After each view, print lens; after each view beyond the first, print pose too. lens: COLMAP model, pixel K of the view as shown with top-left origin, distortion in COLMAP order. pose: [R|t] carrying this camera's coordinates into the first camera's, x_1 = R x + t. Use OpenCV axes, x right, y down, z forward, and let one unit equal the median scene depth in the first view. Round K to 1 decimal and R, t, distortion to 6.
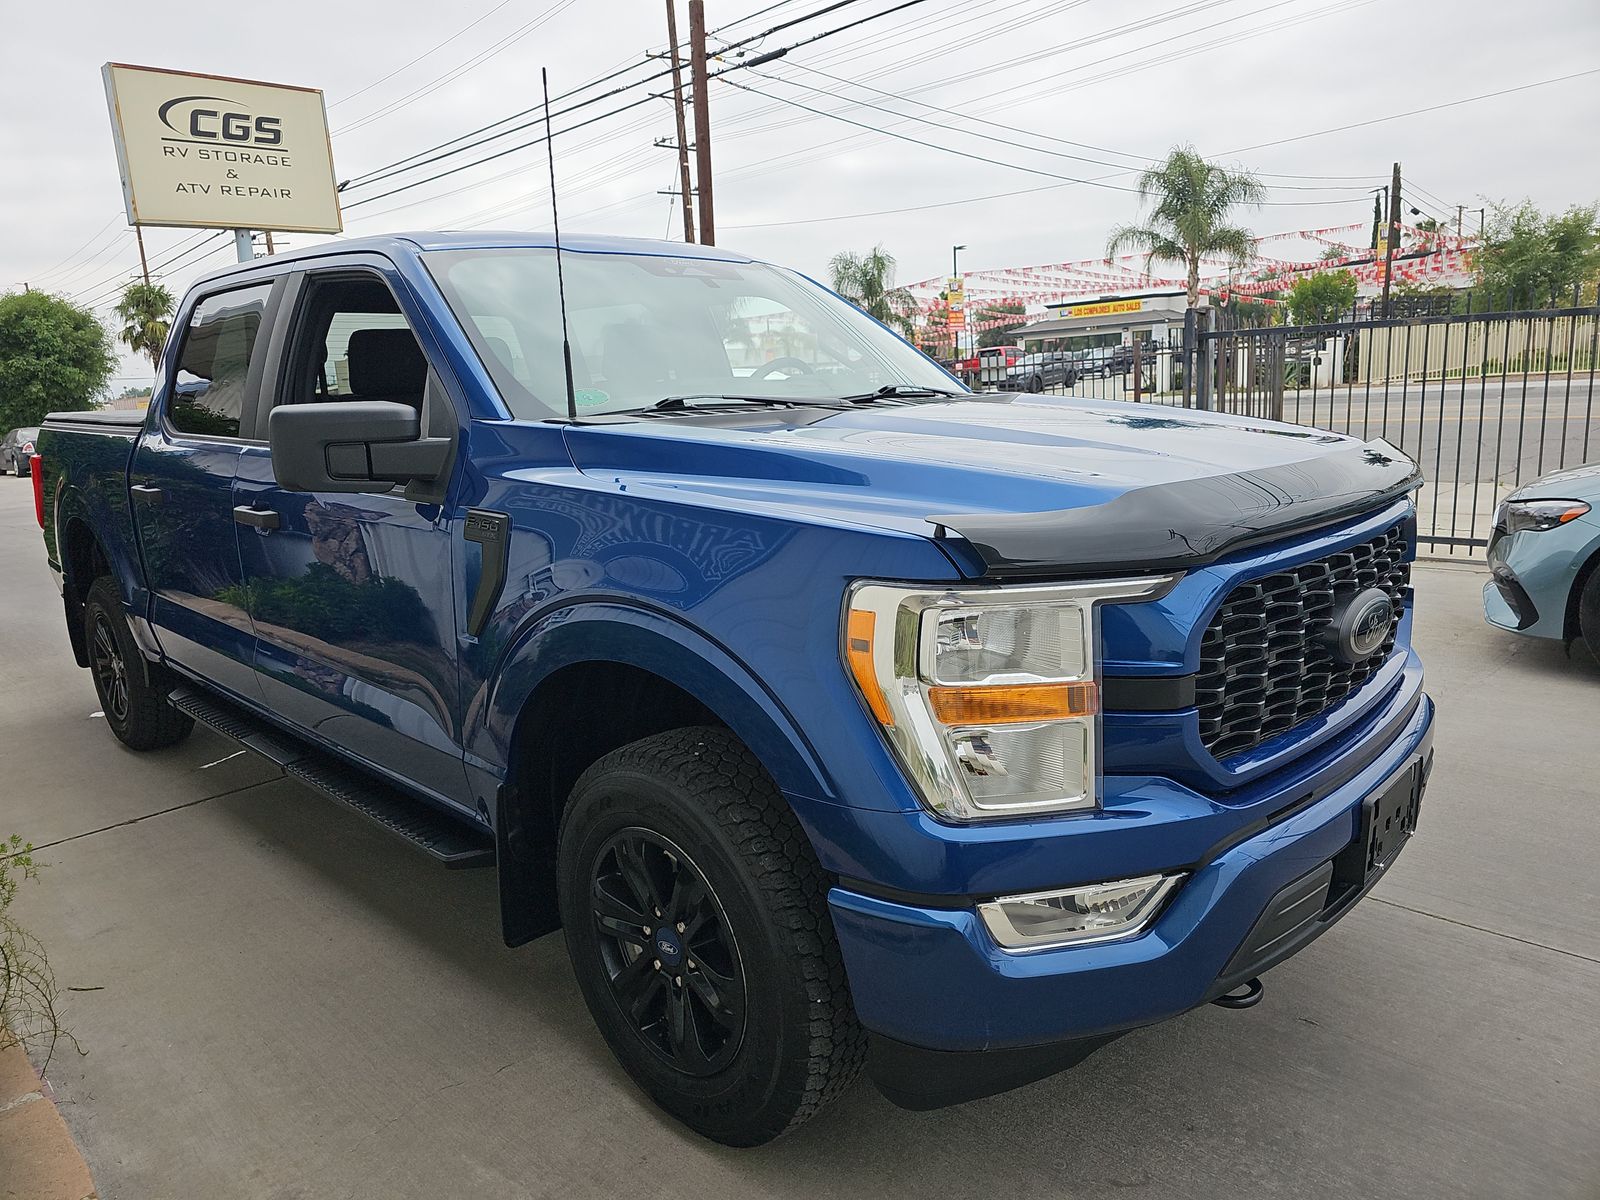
lens RADIAL K [[1059.7, 0, 794.8], [0, 1059.7, 609.5], [0, 0, 1]] dist [0.029808, -0.028320]
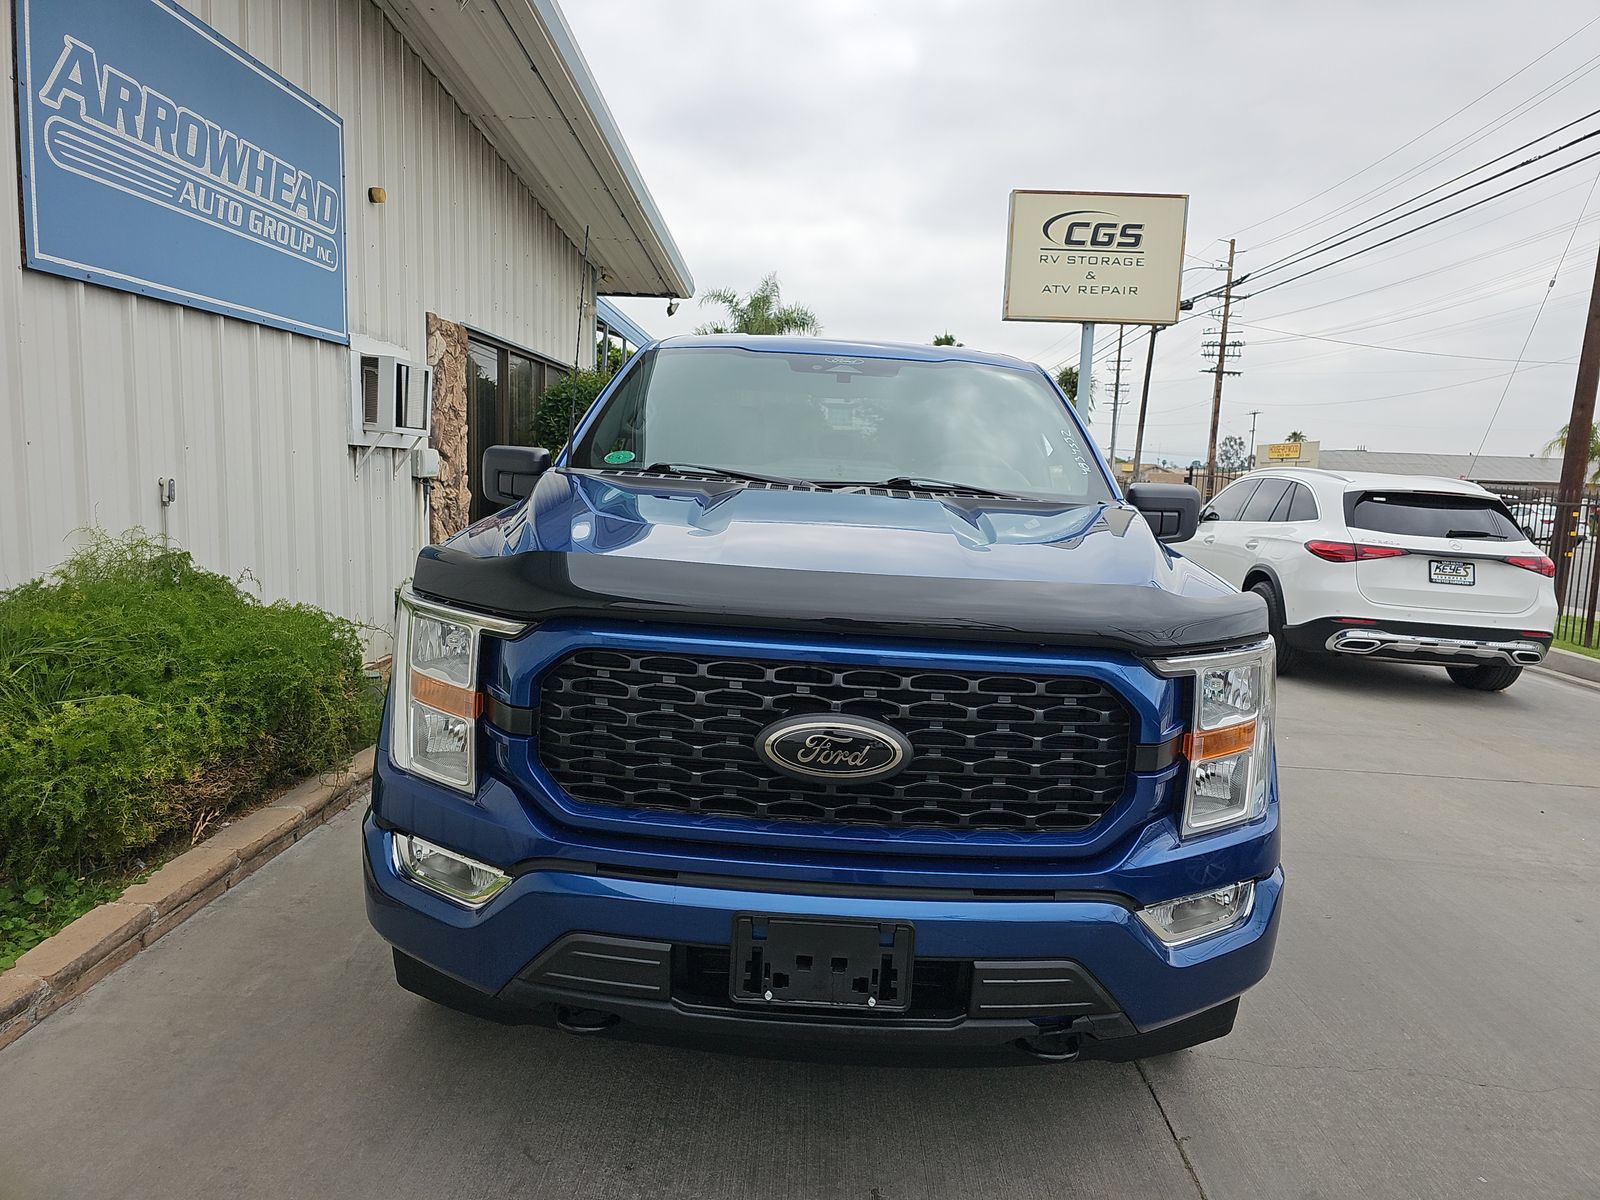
lens RADIAL K [[1059.7, 0, 794.8], [0, 1059.7, 609.5], [0, 0, 1]] dist [0.029808, -0.028320]
pose [[0.687513, 0.182516, -0.702861, 0.119185], [-0.235433, 0.971641, 0.022021, -0.012311], [0.686948, 0.150337, 0.710986, 0.029362]]
